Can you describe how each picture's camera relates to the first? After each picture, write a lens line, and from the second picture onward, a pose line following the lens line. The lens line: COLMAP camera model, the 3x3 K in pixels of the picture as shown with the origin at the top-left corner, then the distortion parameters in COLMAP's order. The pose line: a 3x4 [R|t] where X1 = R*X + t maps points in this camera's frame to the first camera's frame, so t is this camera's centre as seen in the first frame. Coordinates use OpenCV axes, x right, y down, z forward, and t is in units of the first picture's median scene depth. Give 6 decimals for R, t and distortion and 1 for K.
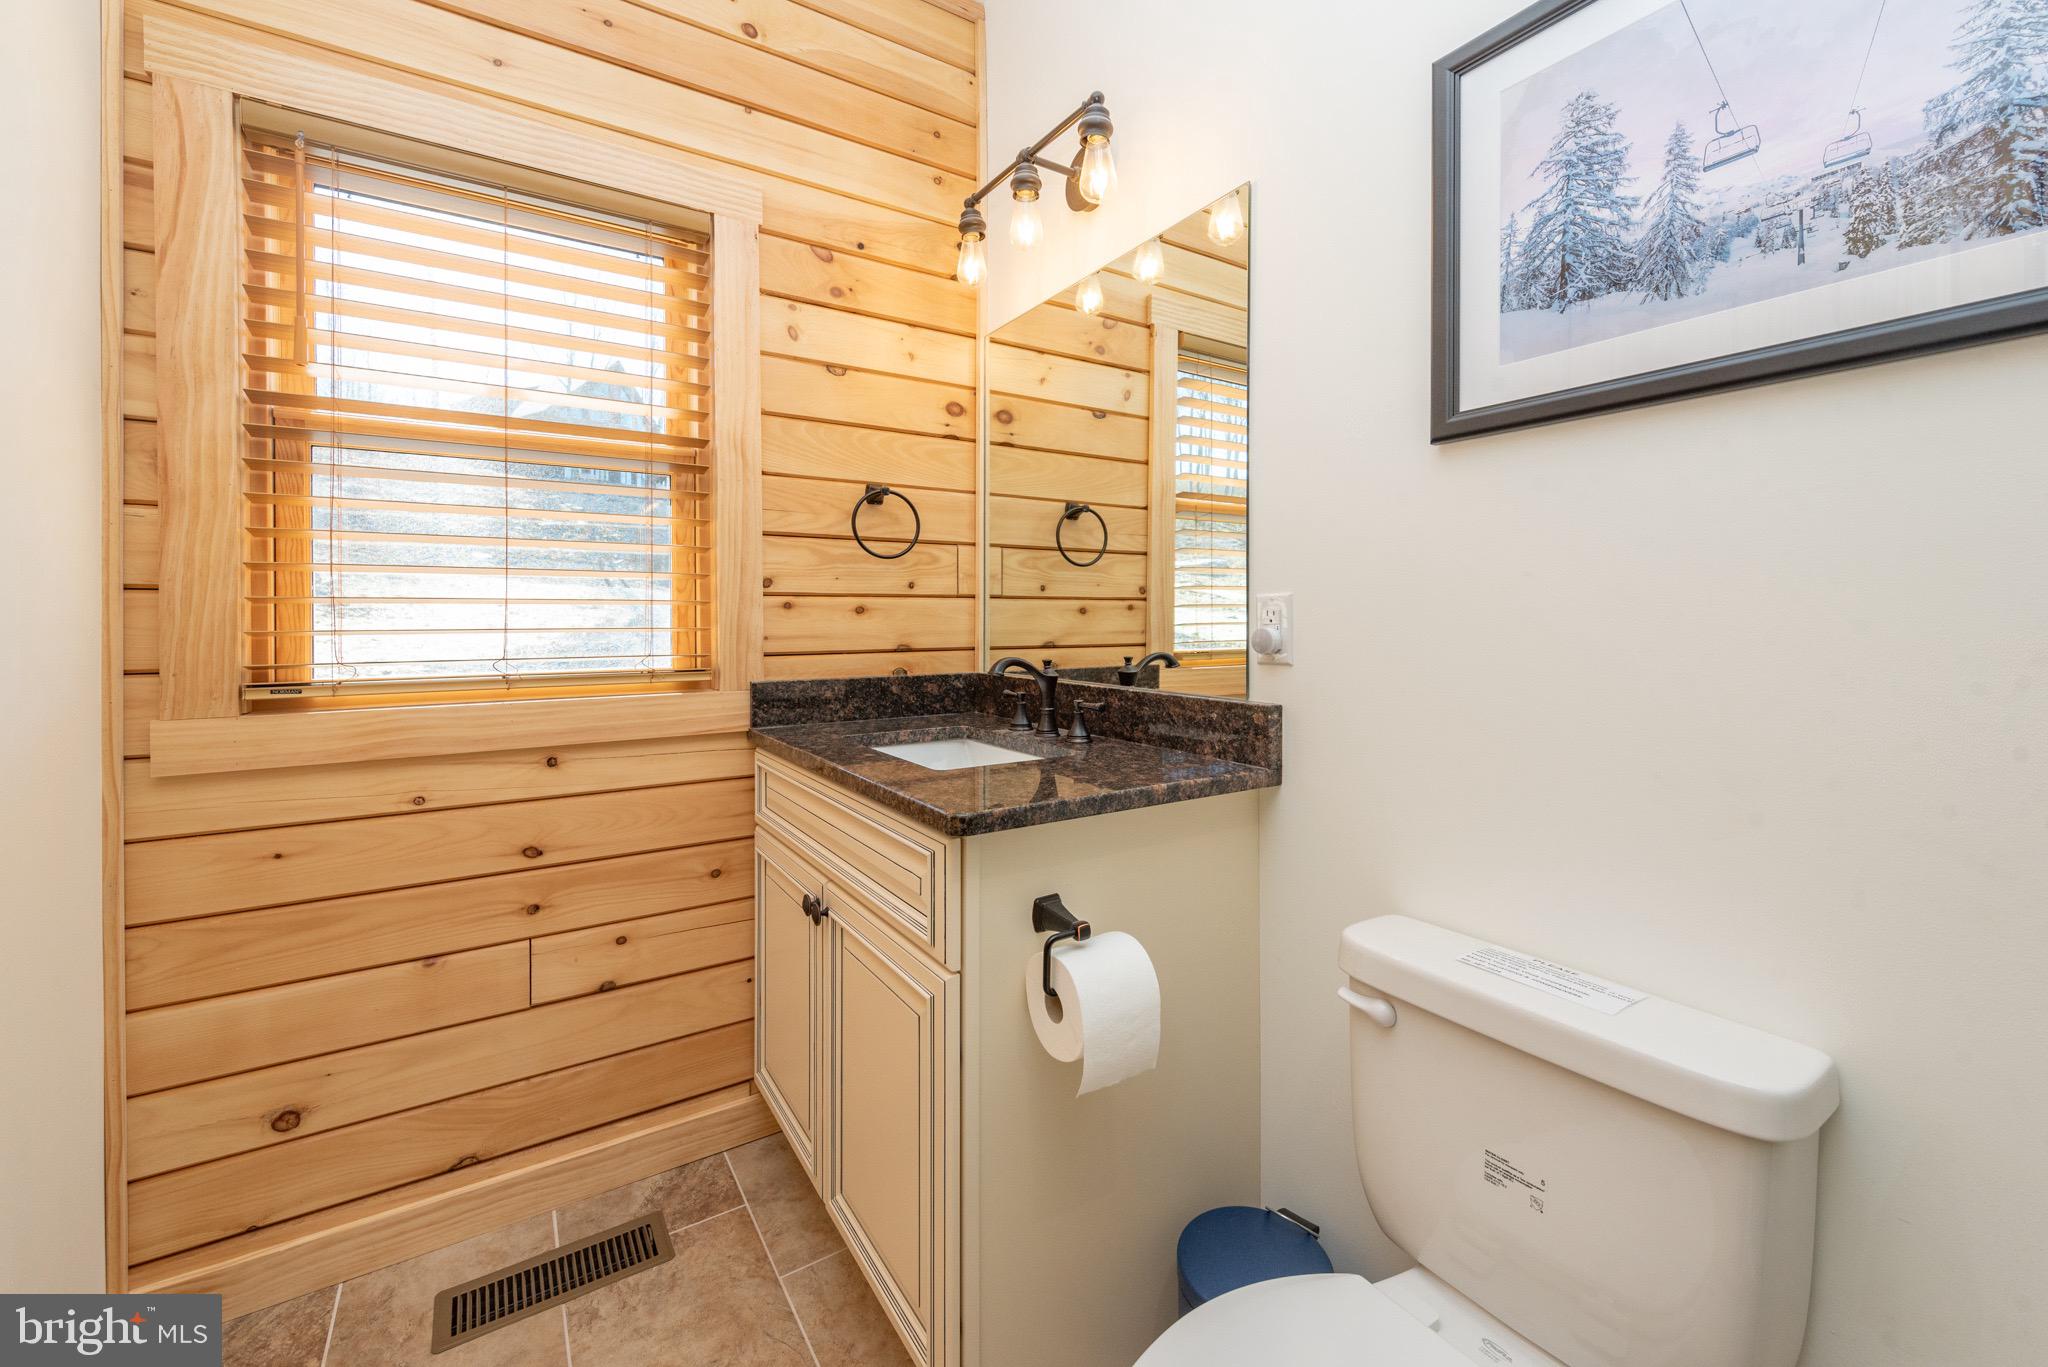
lens RADIAL K [[830.1, 0, 1026.7], [0, 830.1, 617.4], [0, 0, 1]] dist [0.001117, 0.000120]
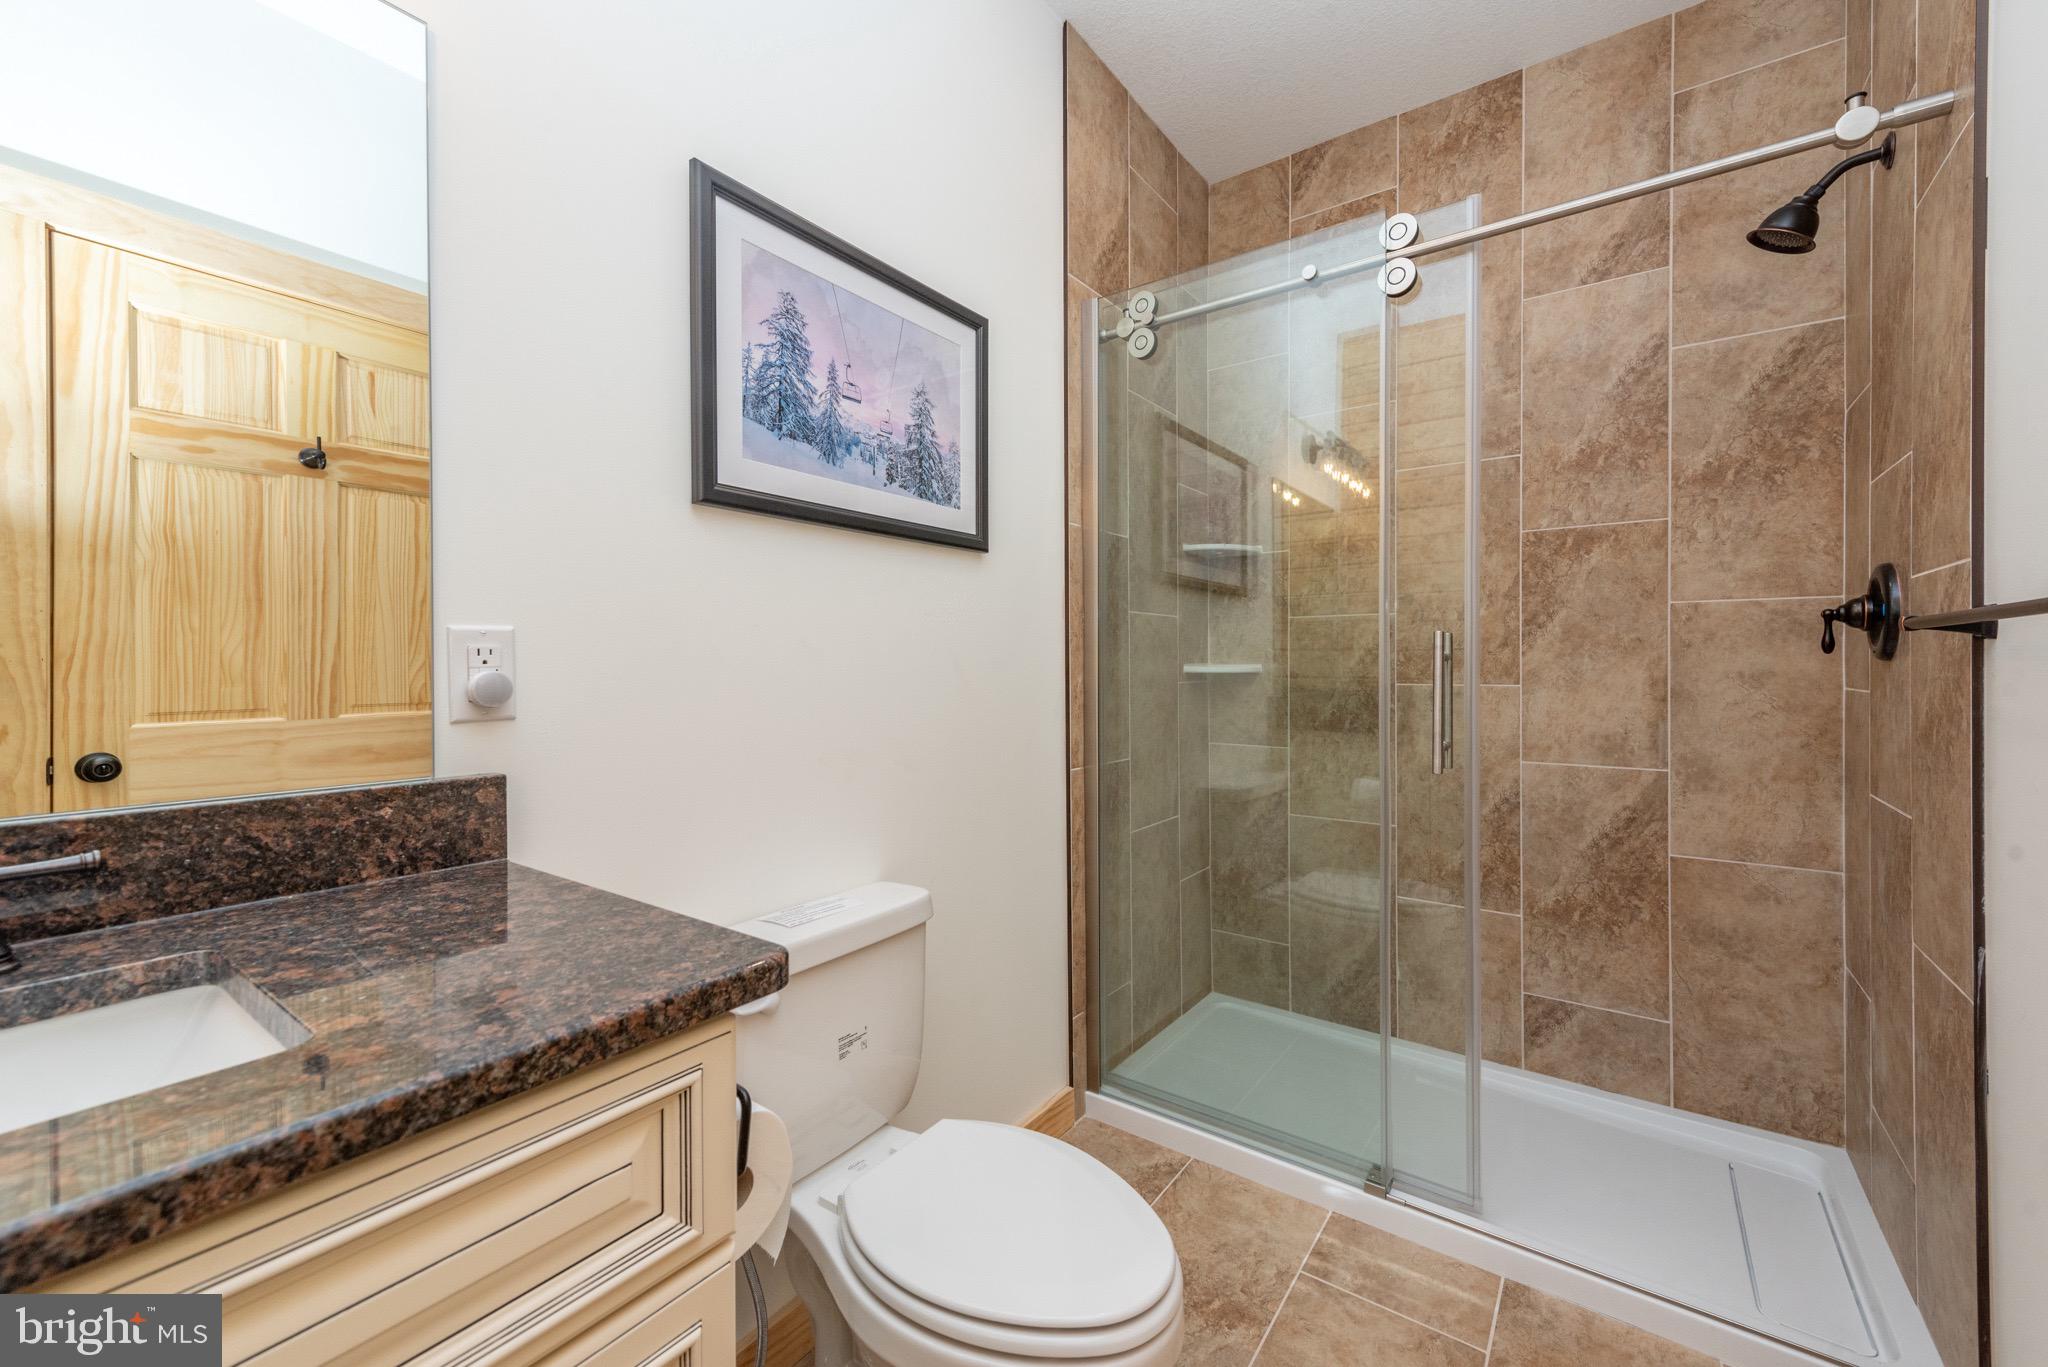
lens RADIAL K [[809.9, 0, 1028.0], [0, 809.9, 682.5], [0, 0, 1]] dist [0.000244, -0.000495]
pose [[-0.365117, -0.012210, 0.930882, -0.758884], [0.009969, 0.999805, 0.017024, 0.019287], [-0.930908, 0.015496, -0.364924, 1.097376]]
